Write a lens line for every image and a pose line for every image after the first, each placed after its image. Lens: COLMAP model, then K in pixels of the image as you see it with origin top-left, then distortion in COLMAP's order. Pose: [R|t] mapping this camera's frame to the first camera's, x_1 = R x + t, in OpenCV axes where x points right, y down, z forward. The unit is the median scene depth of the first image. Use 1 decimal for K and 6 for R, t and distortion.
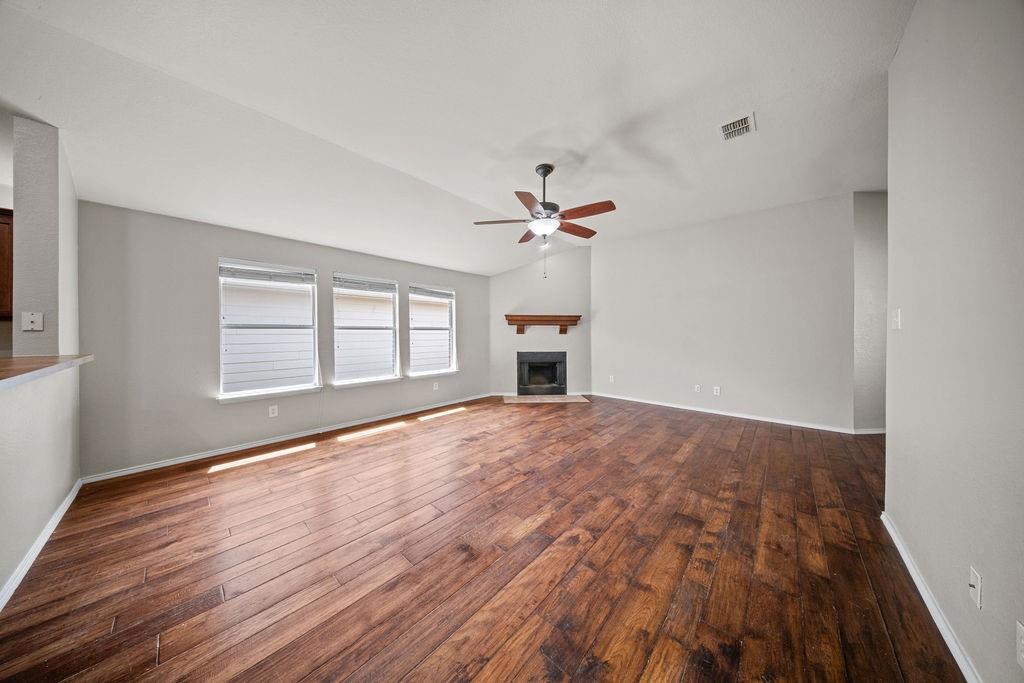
lens RADIAL K [[302.1, 0, 510.7], [0, 302.1, 338.0], [0, 0, 1]] dist [-0.000500, -0.000002]
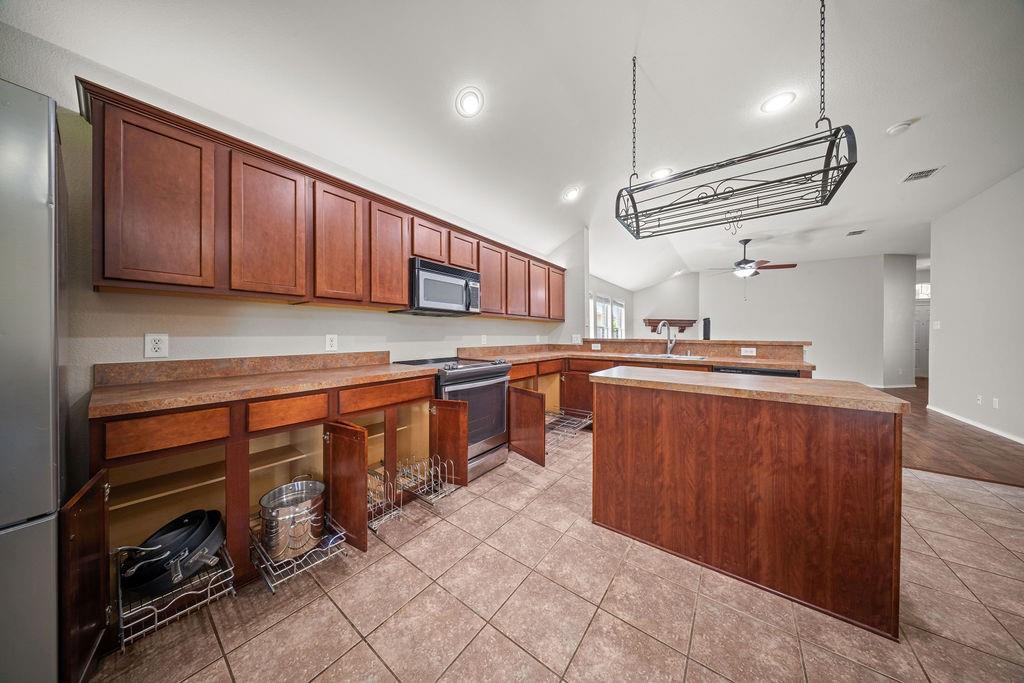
lens RADIAL K [[302.1, 0, 513.0], [0, 302.1, 336.2], [0, 0, 1]] dist [-0.000500, -0.000002]
pose [[0.994778, 0.009544, 0.101619, -0.772970], [-0.009322, 0.999953, -0.002659, 0.015756], [-0.101640, 0.001698, 0.994820, -0.347293]]
